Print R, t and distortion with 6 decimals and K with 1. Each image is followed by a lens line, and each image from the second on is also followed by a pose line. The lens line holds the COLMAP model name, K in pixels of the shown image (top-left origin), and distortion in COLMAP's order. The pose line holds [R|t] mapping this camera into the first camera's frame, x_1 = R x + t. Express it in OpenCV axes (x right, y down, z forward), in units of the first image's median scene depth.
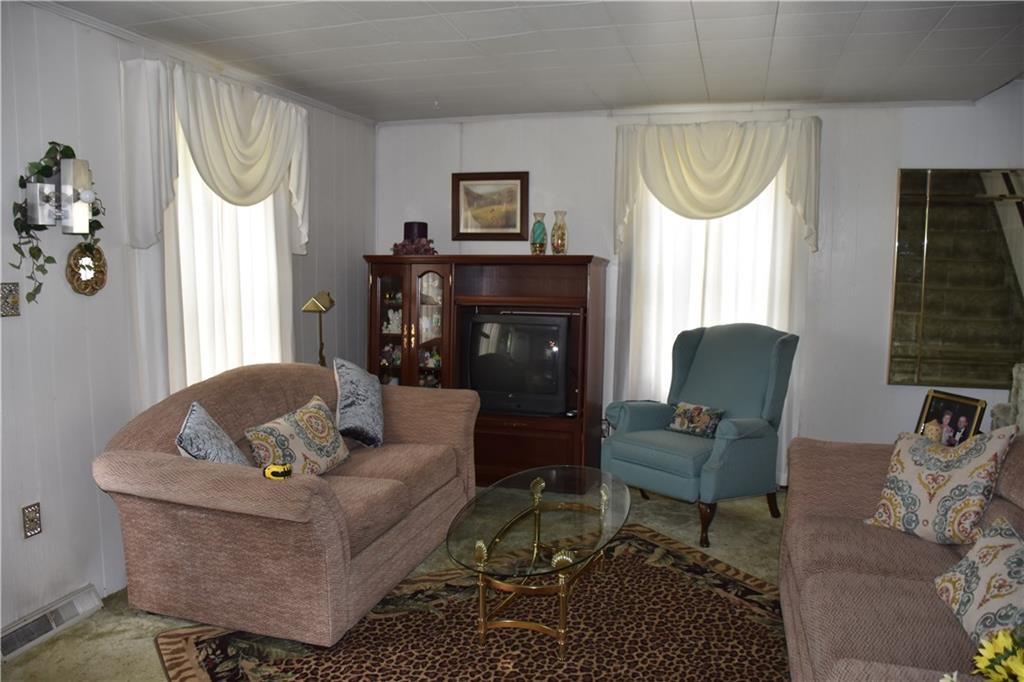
lens RADIAL K [[811.6, 0, 513.0], [0, 811.6, 340.3], [0, 0, 1]] dist [-0.132922, 0.079218]
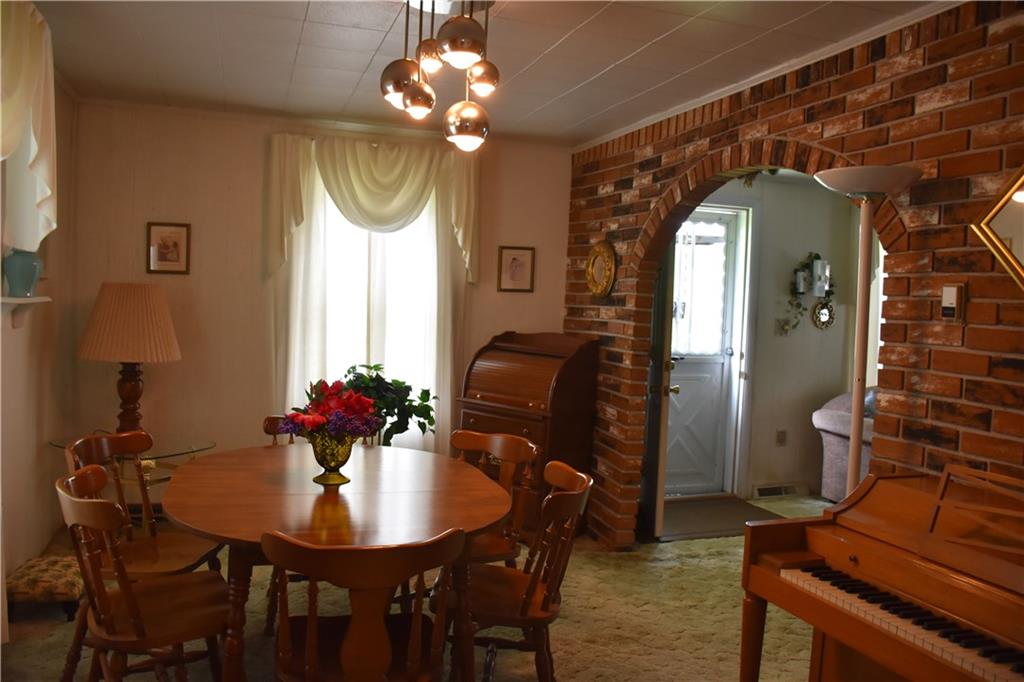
lens RADIAL K [[811.6, 0, 512.1], [0, 811.6, 341.7], [0, 0, 1]] dist [-0.132922, 0.079218]
pose [[0.564657, 0.052423, -0.823659, 0.693974], [-0.128239, 0.991433, -0.024813, 0.130175], [0.815302, 0.119636, 0.566542, -0.788368]]
